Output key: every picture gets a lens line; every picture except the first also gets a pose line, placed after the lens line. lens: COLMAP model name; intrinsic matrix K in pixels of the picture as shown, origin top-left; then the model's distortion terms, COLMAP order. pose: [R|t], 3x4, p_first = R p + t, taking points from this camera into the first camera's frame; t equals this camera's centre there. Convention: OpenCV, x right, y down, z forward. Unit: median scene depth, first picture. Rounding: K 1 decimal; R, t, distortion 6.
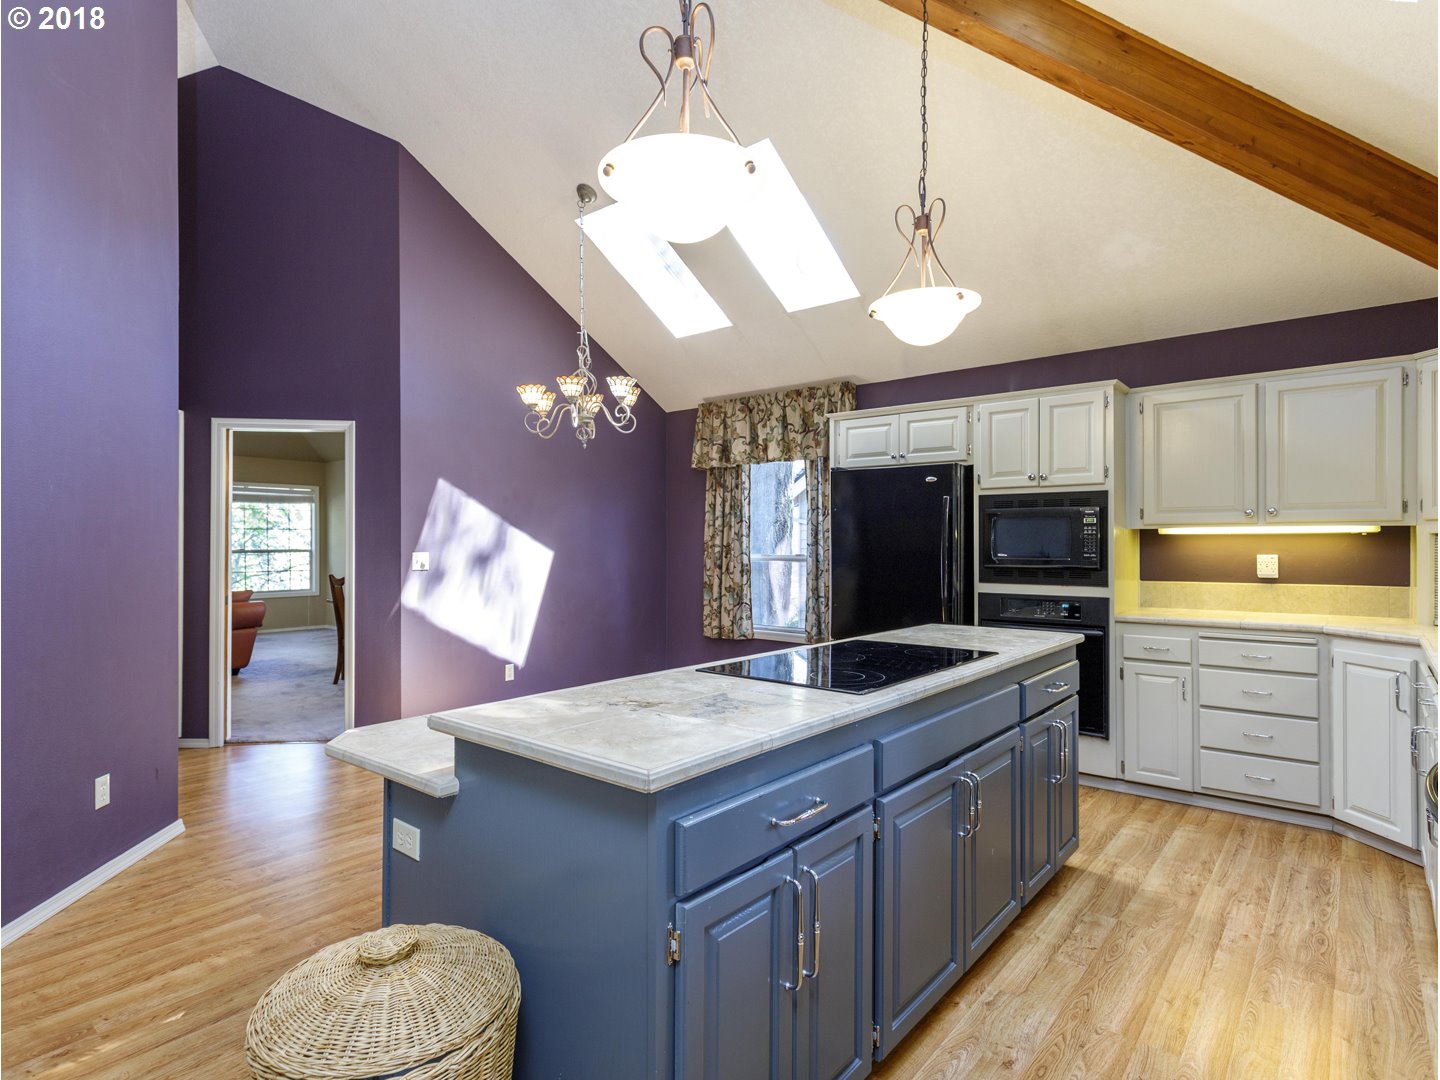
lens RADIAL K [[764.8, 0, 713.0], [0, 764.8, 540.2], [0, 0, 1]] dist [0.006368, 0.001906]
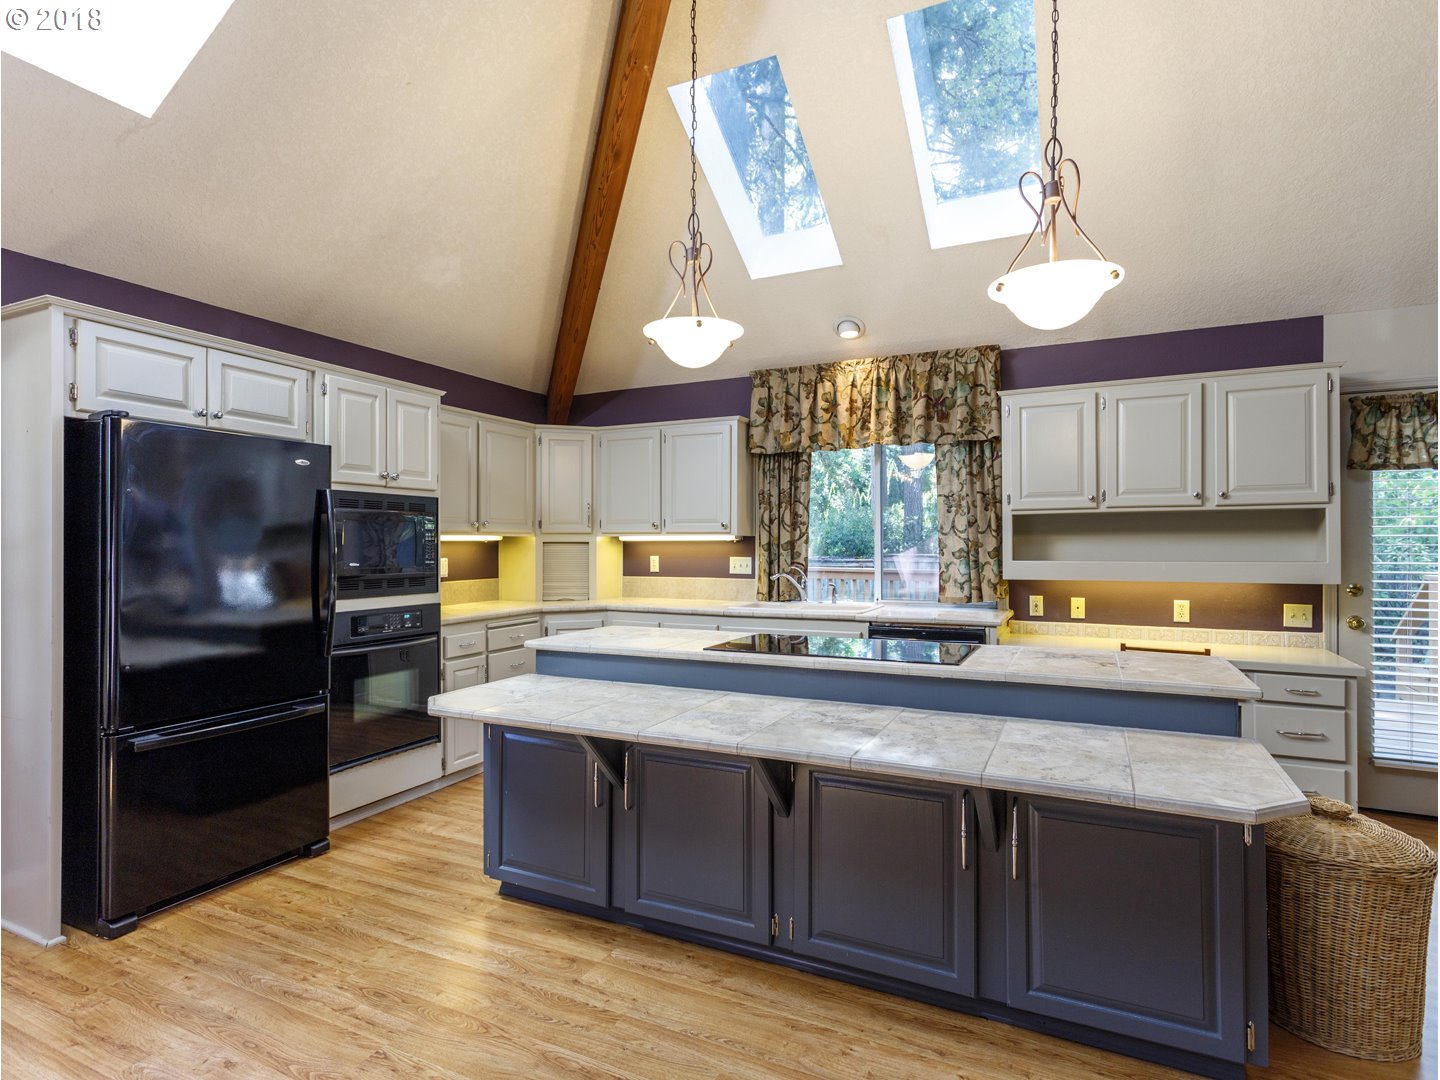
lens RADIAL K [[764.8, 0, 713.0], [0, 764.8, 540.2], [0, 0, 1]] dist [0.006368, 0.001906]
pose [[-0.244353, 0.006117, 0.969667, -0.572012], [0.004802, 0.999975, -0.005098, -0.001093], [-0.969674, 0.003411, -0.244376, 0.908183]]
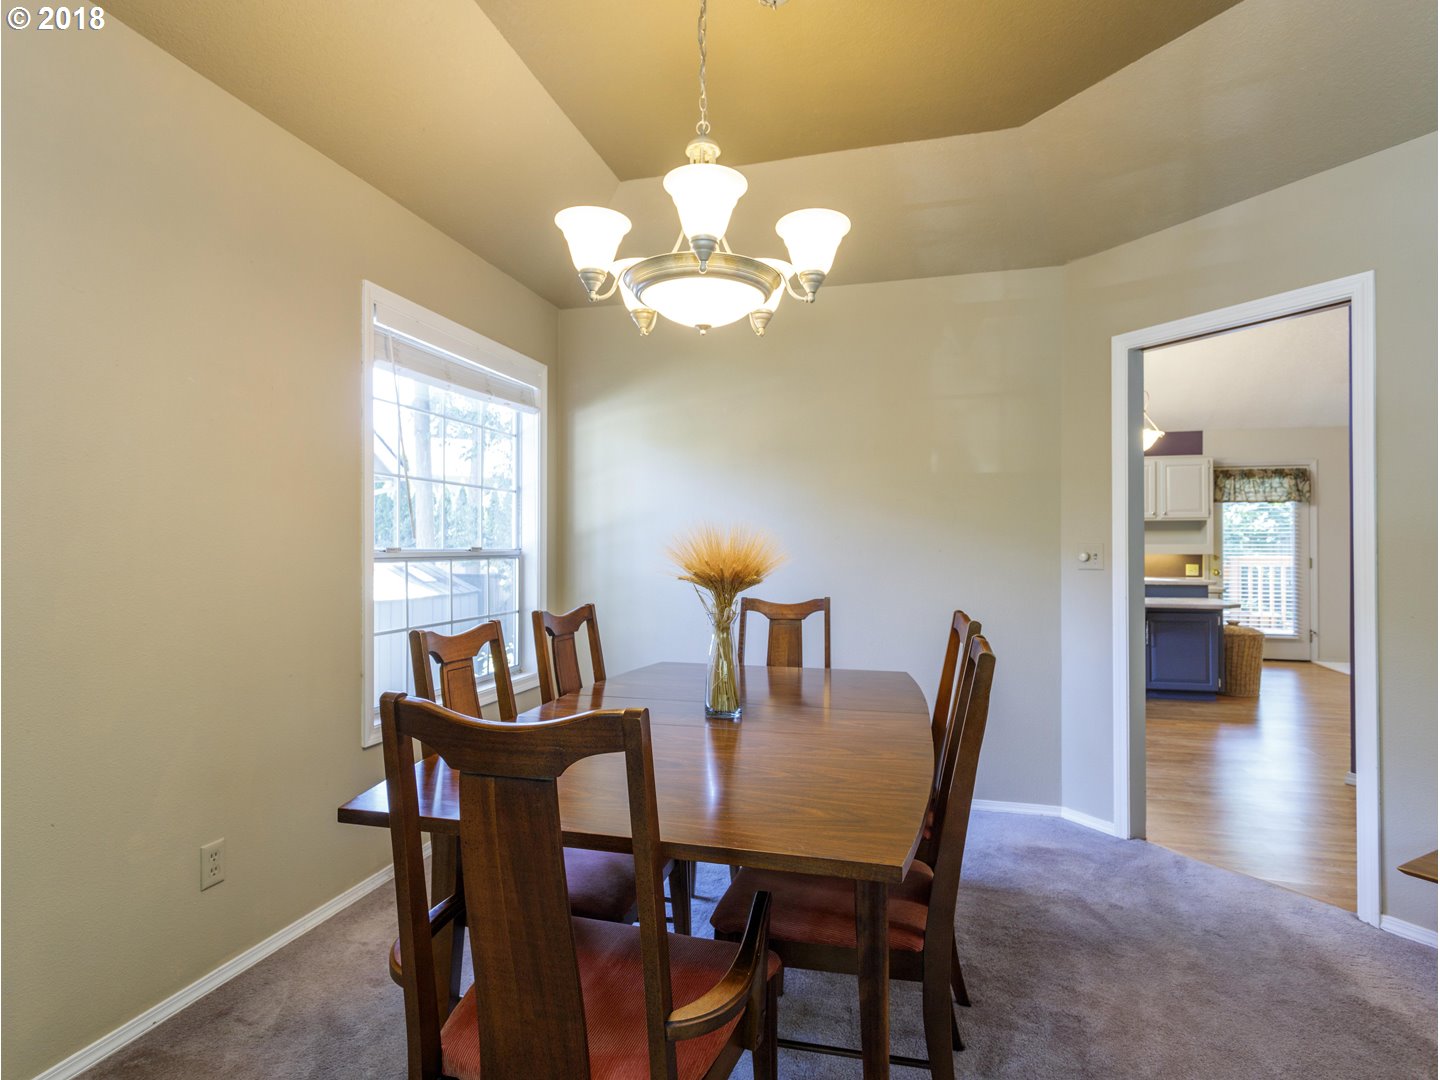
lens RADIAL K [[764.8, 0, 713.0], [0, 764.8, 540.2], [0, 0, 1]] dist [0.006368, 0.001906]
pose [[-0.425852, 0.003456, 0.904786, -1.148918], [0.004462, 0.999989, -0.001719, 0.010494], [-0.904782, 0.003305, -0.425863, 2.035902]]
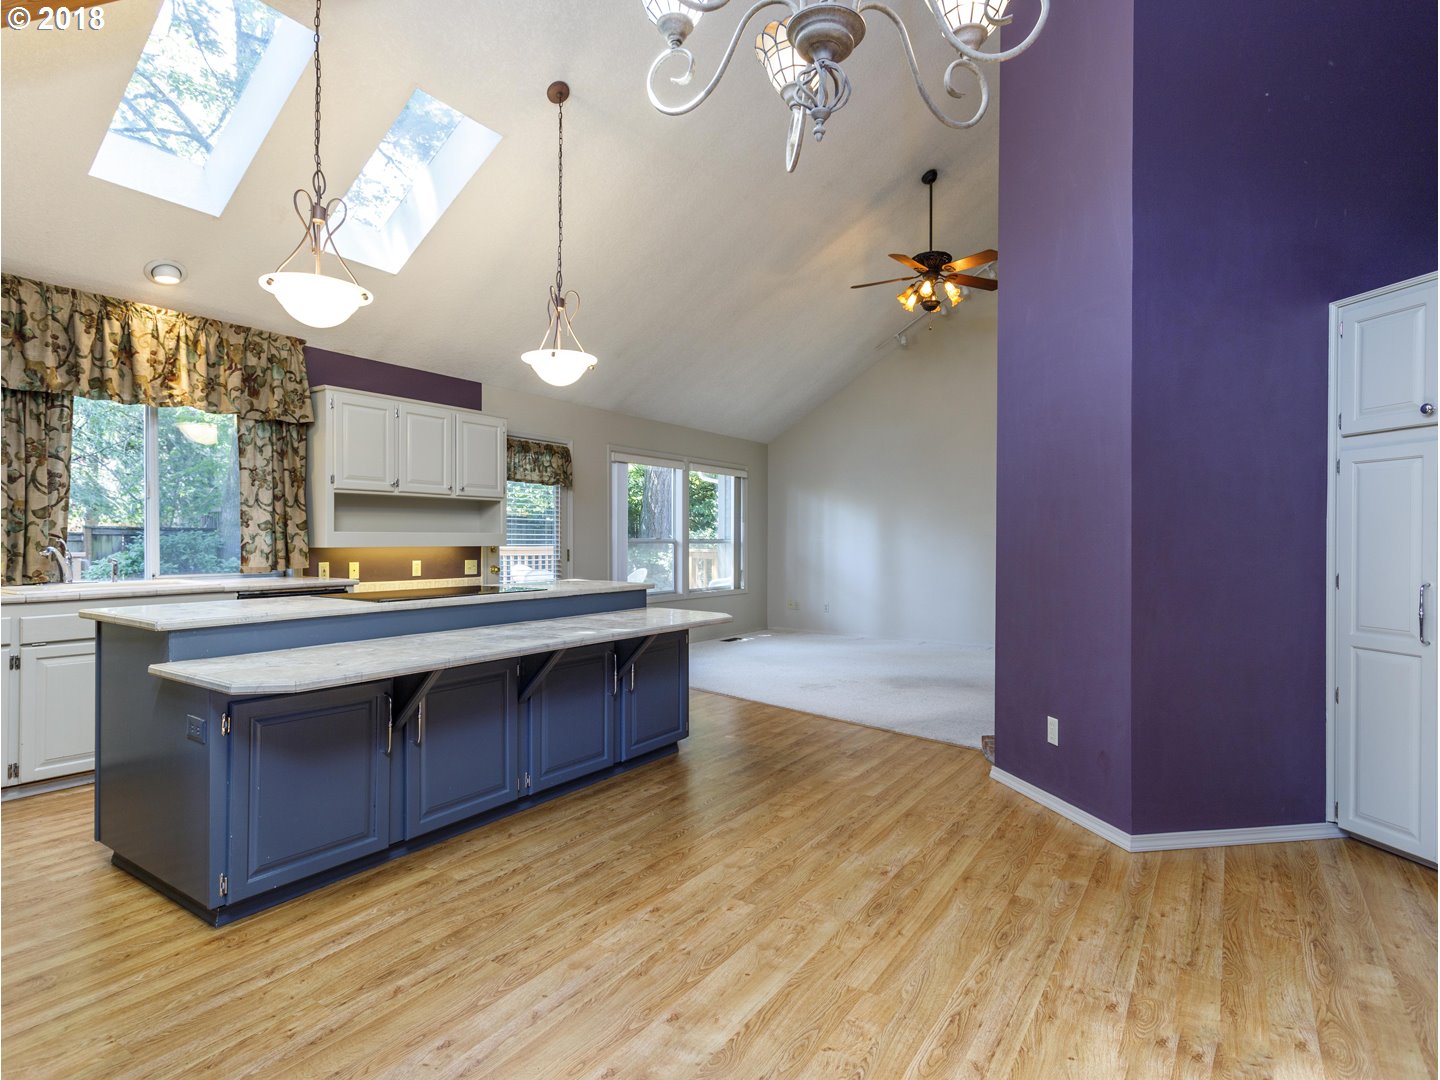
lens RADIAL K [[764.8, 0, 713.0], [0, 764.8, 540.2], [0, 0, 1]] dist [0.006368, 0.001906]
pose [[-0.994281, -0.004357, -0.106705, -0.122438], [-0.004945, 0.999974, 0.005244, 0.028544], [0.106680, 0.005742, -0.994277, 1.559568]]
